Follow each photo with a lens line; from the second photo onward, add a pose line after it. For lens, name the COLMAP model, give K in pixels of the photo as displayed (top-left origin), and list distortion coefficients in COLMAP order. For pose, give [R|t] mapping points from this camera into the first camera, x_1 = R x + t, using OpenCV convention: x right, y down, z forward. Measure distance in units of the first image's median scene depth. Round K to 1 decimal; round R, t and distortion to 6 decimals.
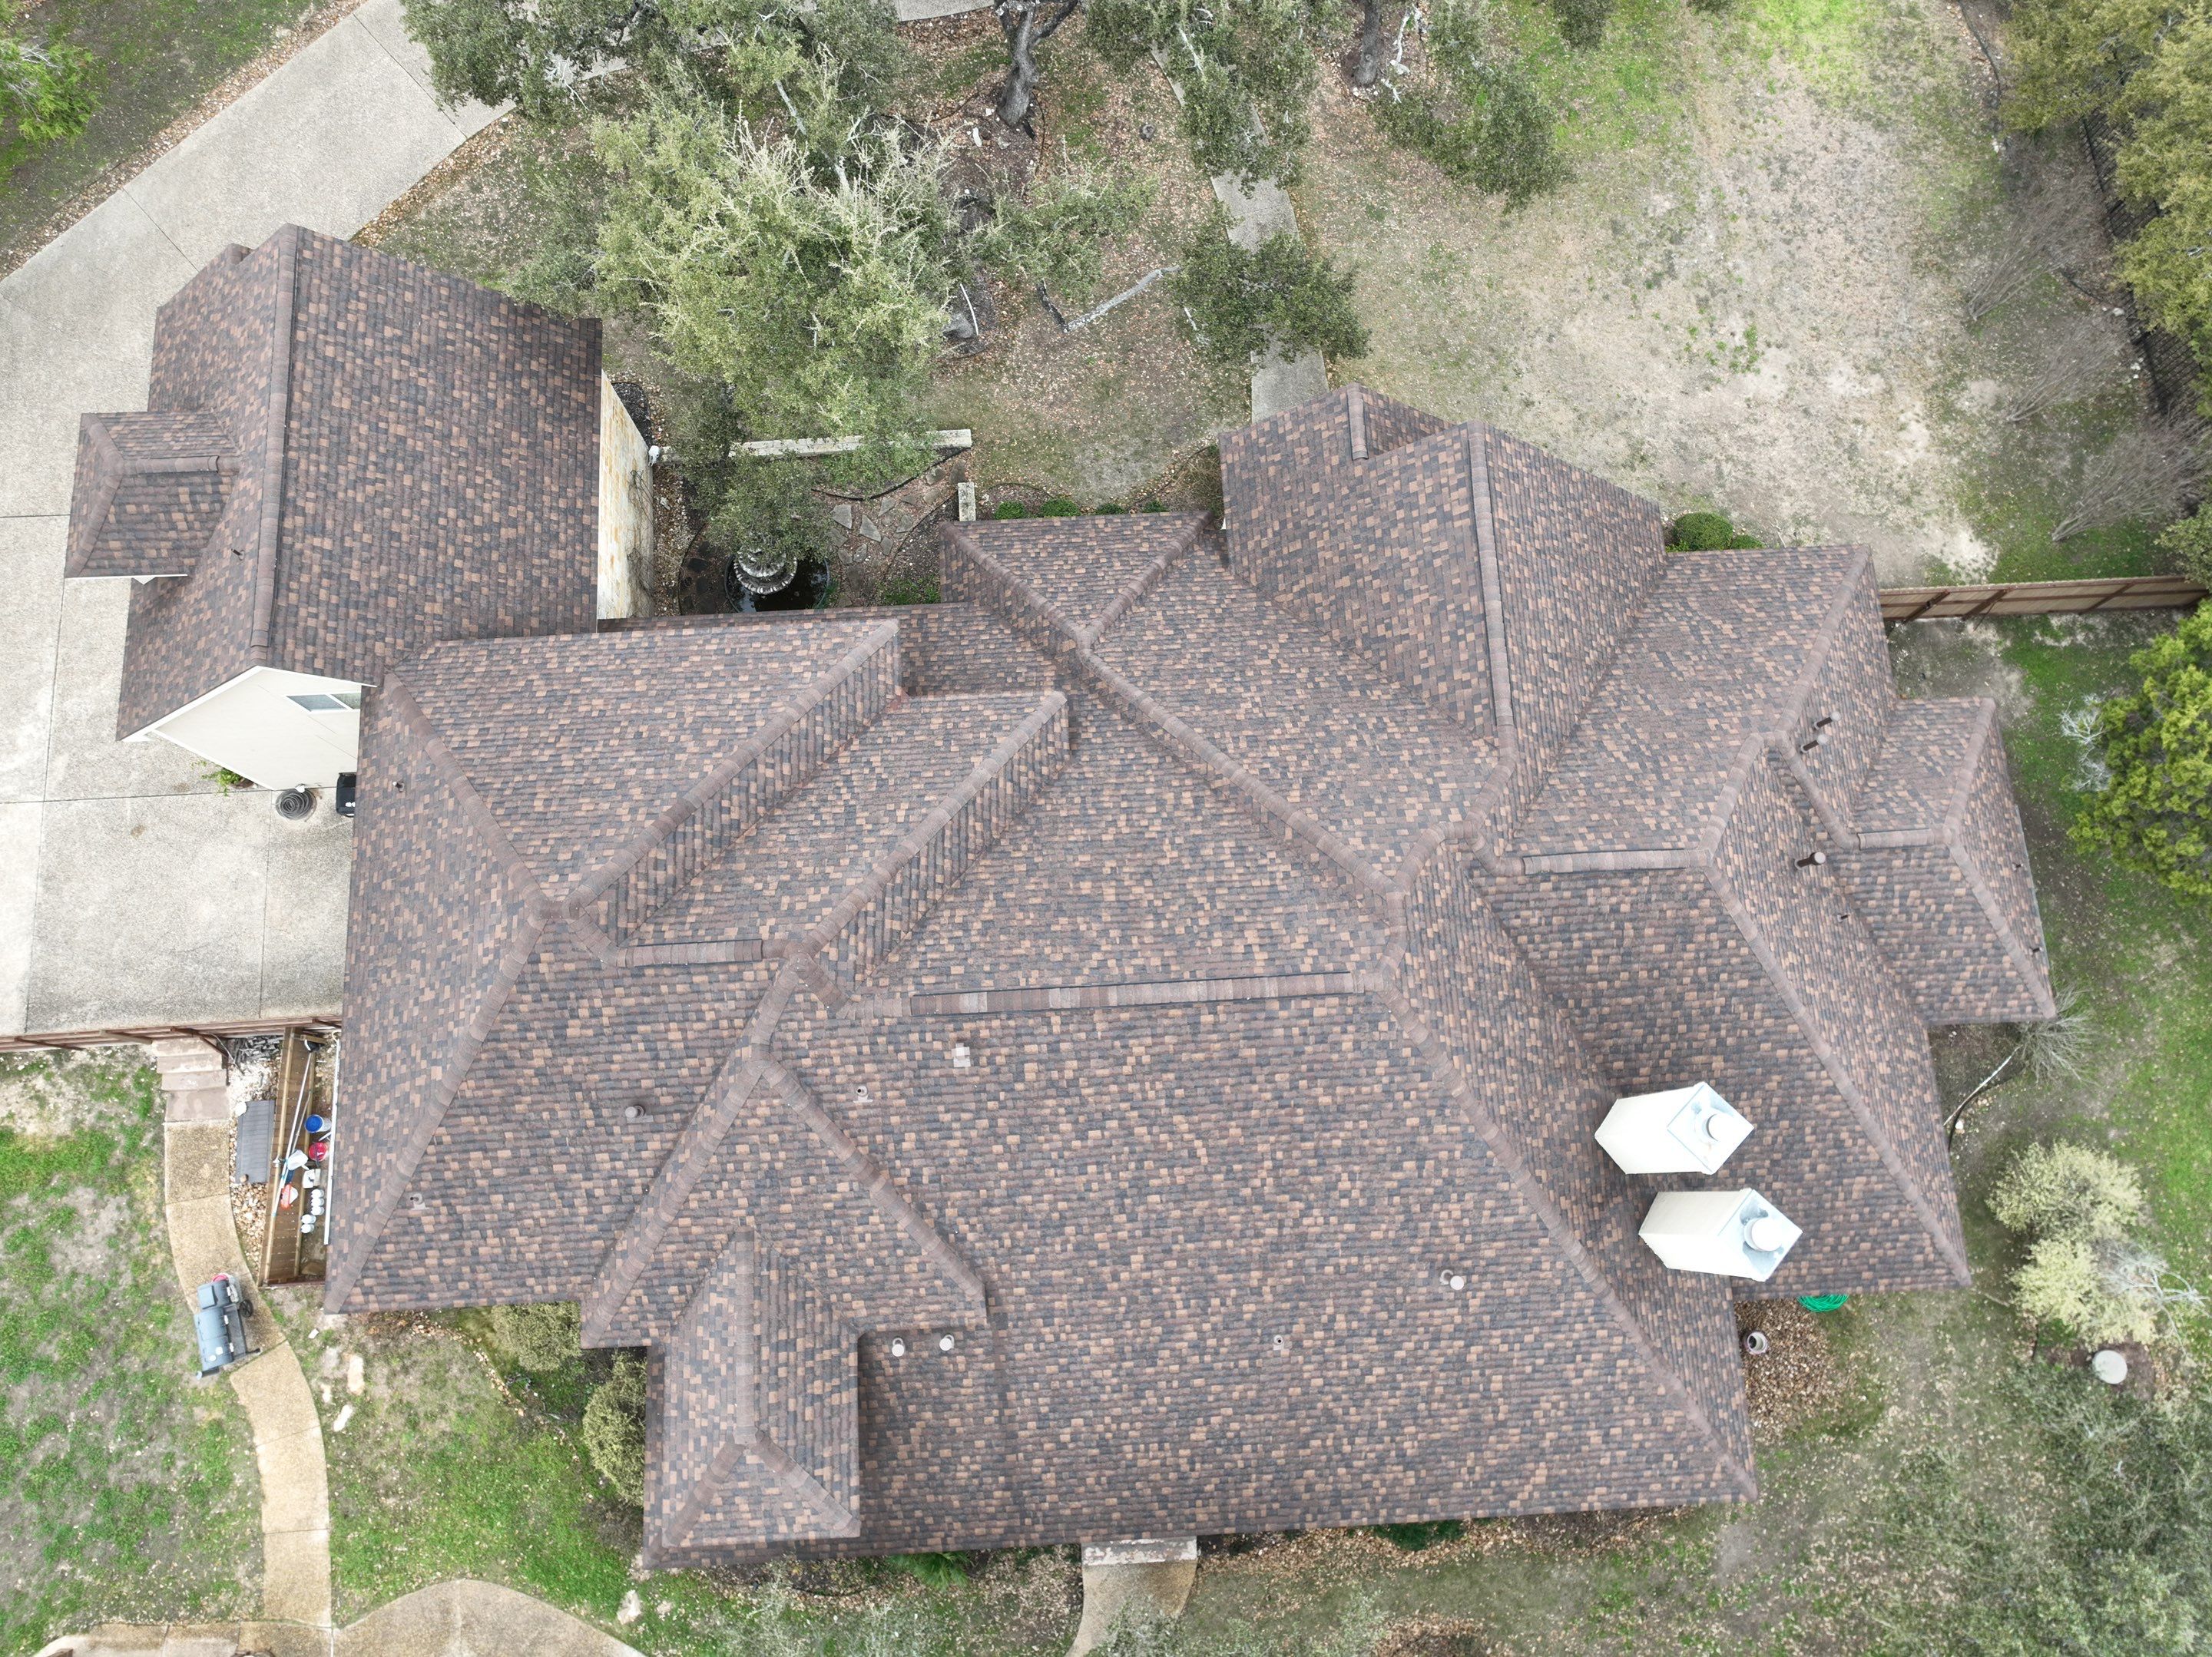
lens RADIAL K [[1558.6, 0, 1108.1], [0, 1558.6, 823.0], [0, 0, 1]] dist [0.003696, 0.009374]
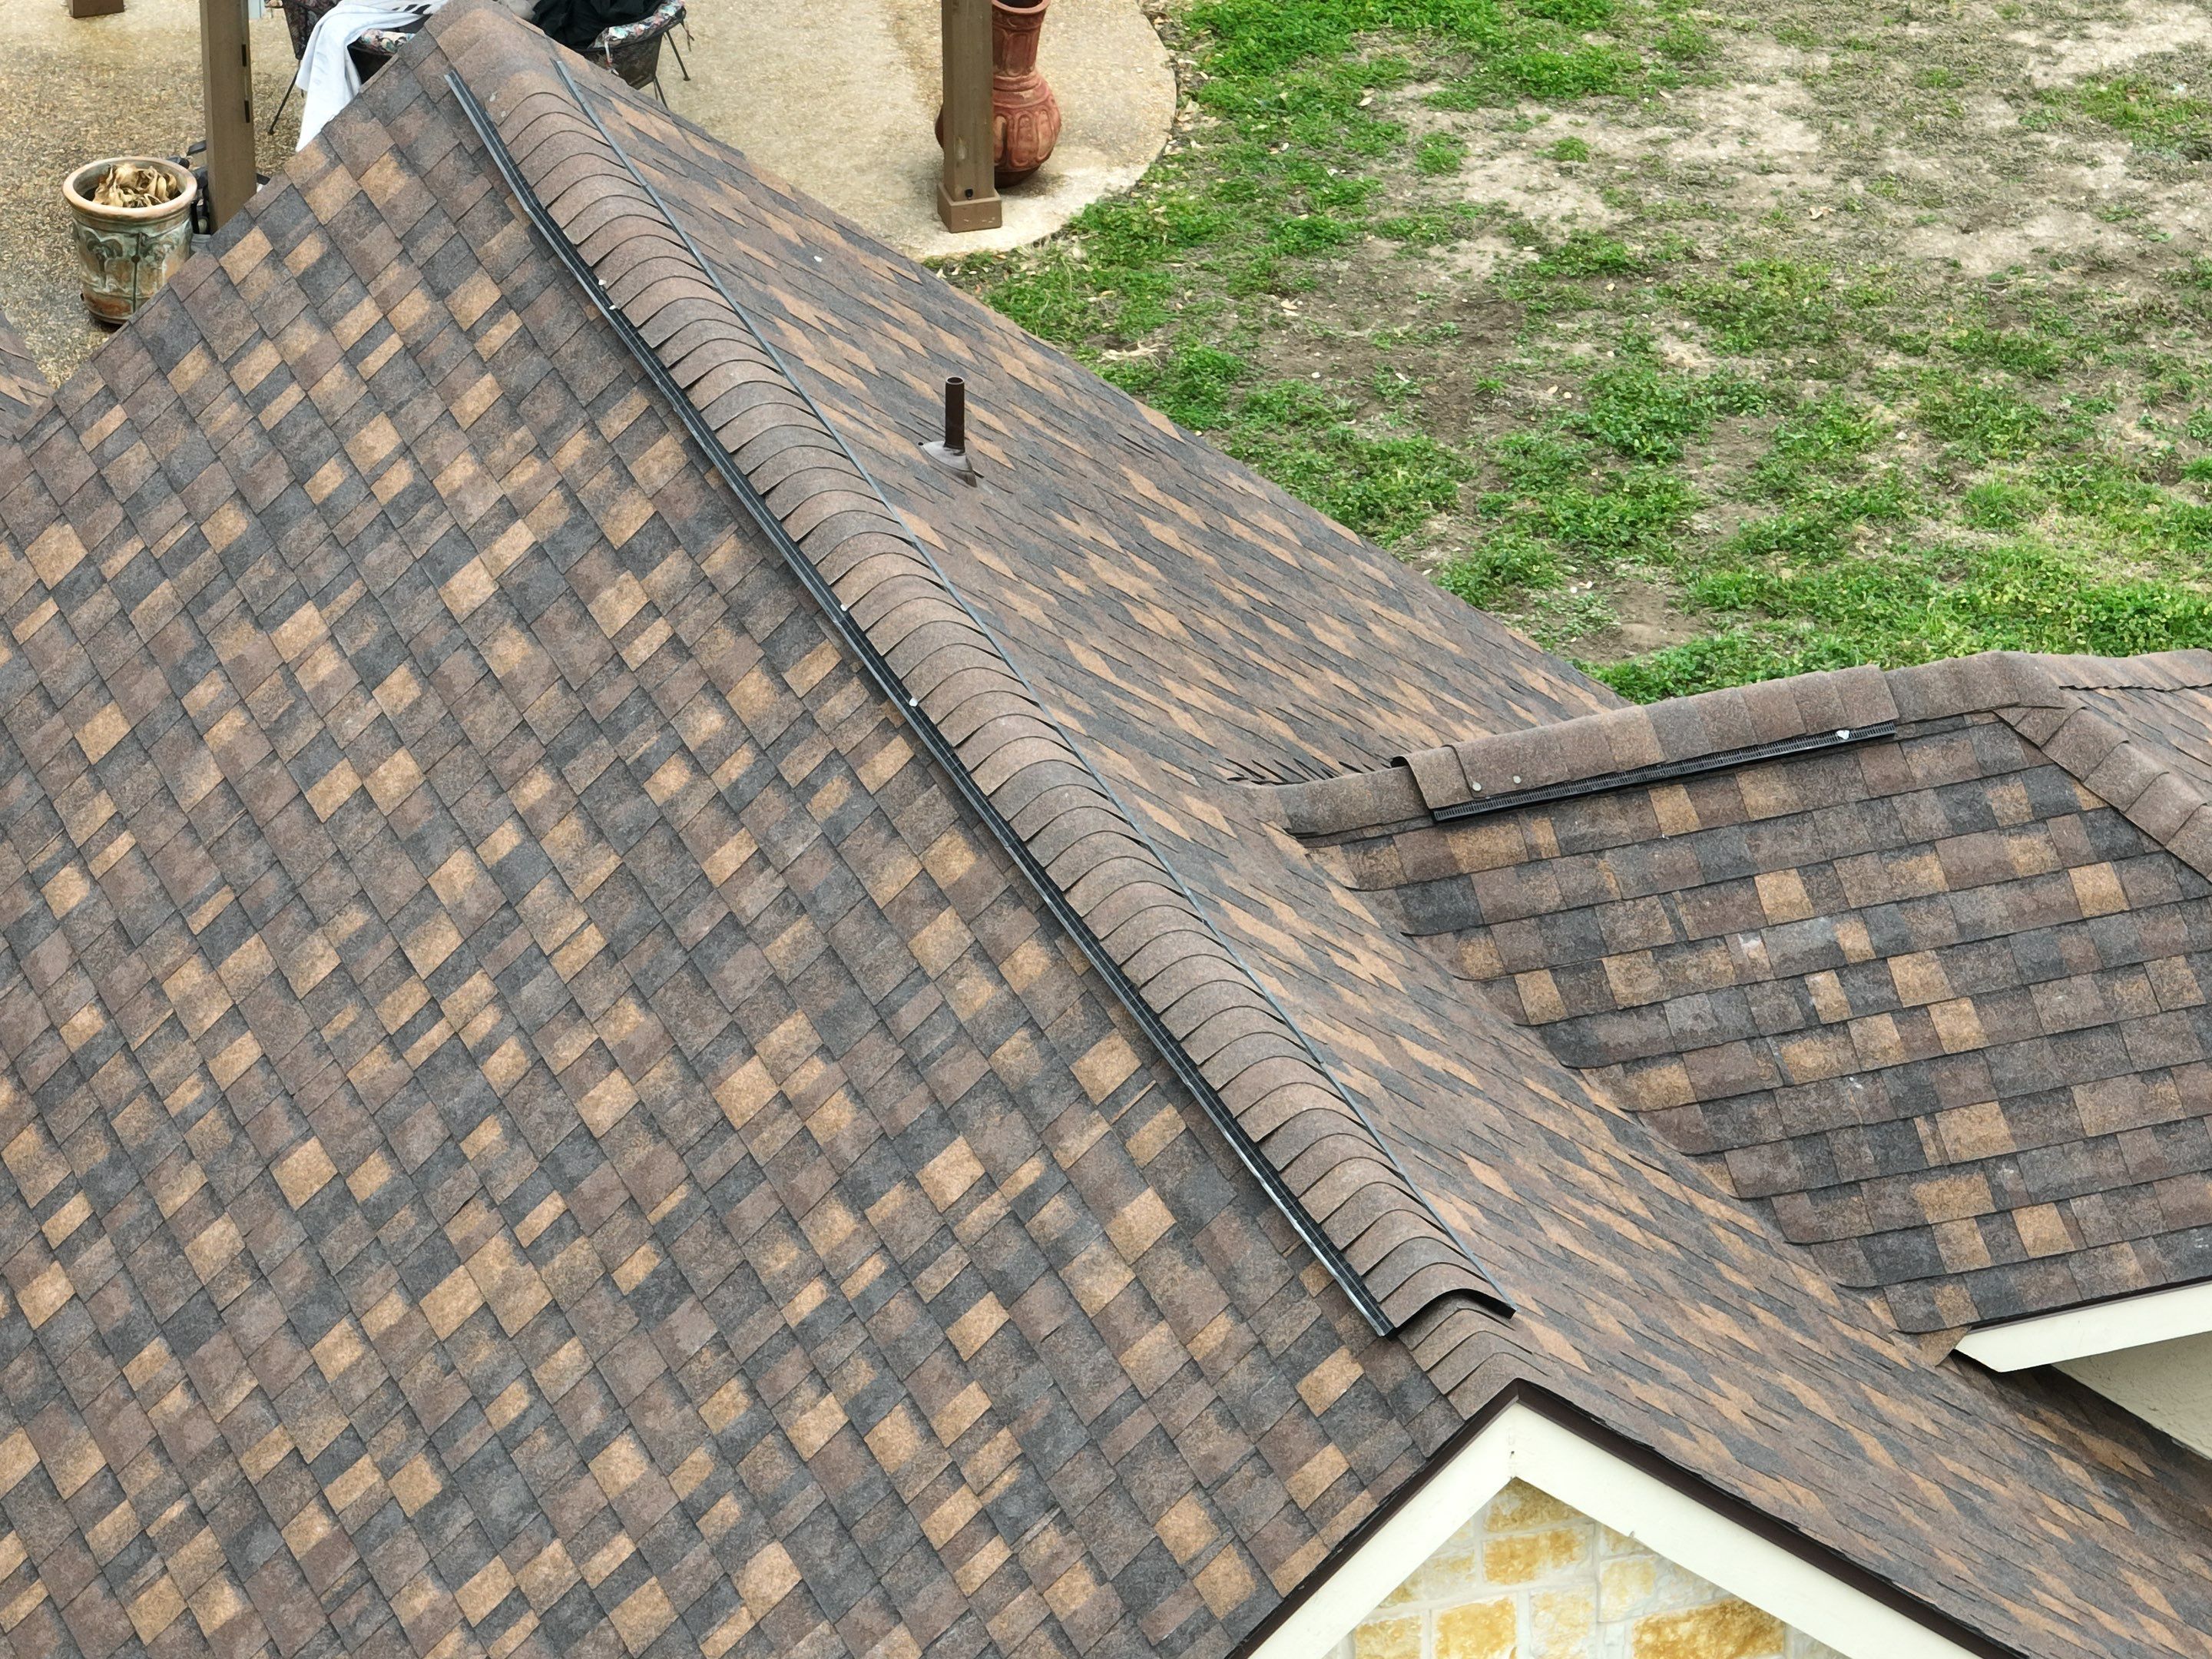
lens RADIAL K [[11834.7, 0, 1106.0], [0, 11834.7, 829.5], [0, 0, 1]] dist [-0.065750, -6.875687]
pose [[-0.957635, 0.136692, -0.253476, -0.275240], [-0.280099, -0.237544, 0.930117, -1.417795], [0.066928, 0.961711, 0.265768, 0.766309]]
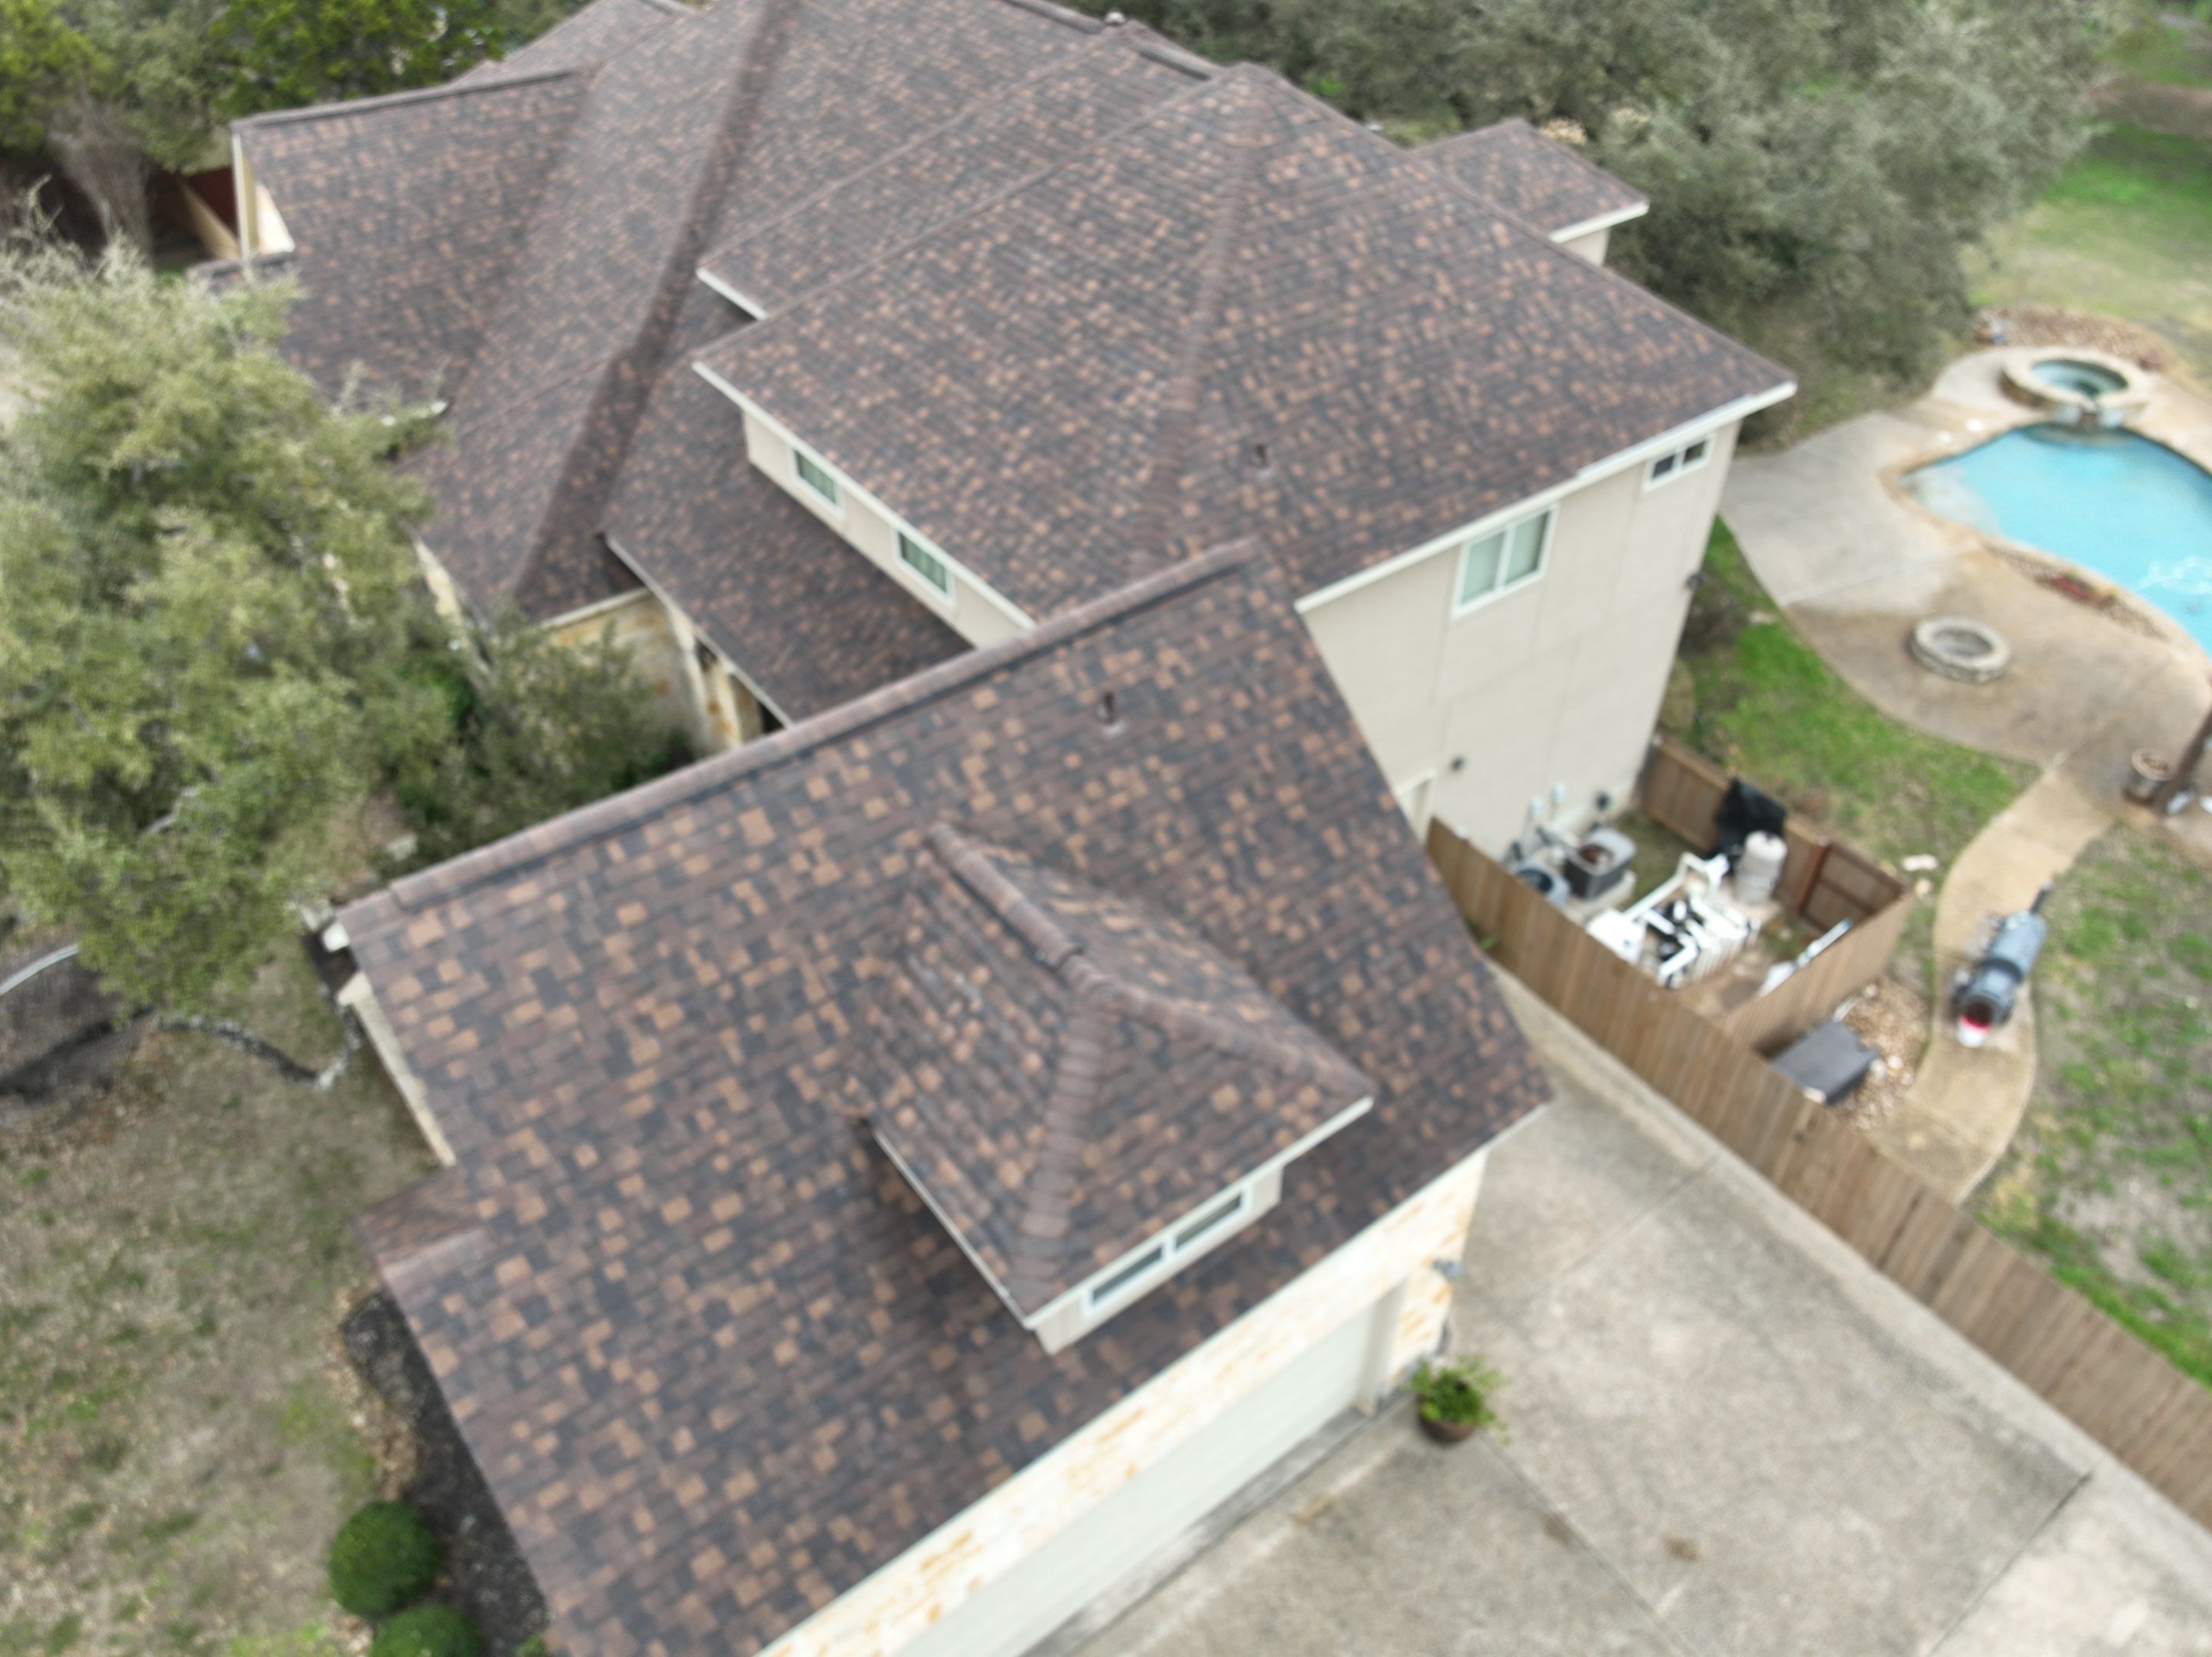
lens RADIAL K [[1580.5, 0, 1107.9], [0, 1580.5, 821.7], [0, 0, 1]] dist [0.003997, 0.009911]
pose [[-0.556018, -0.553671, 0.619913, -0.950835], [0.806723, -0.179929, 0.562871, -0.493062], [-0.200106, 0.813064, 0.546703, 0.810408]]
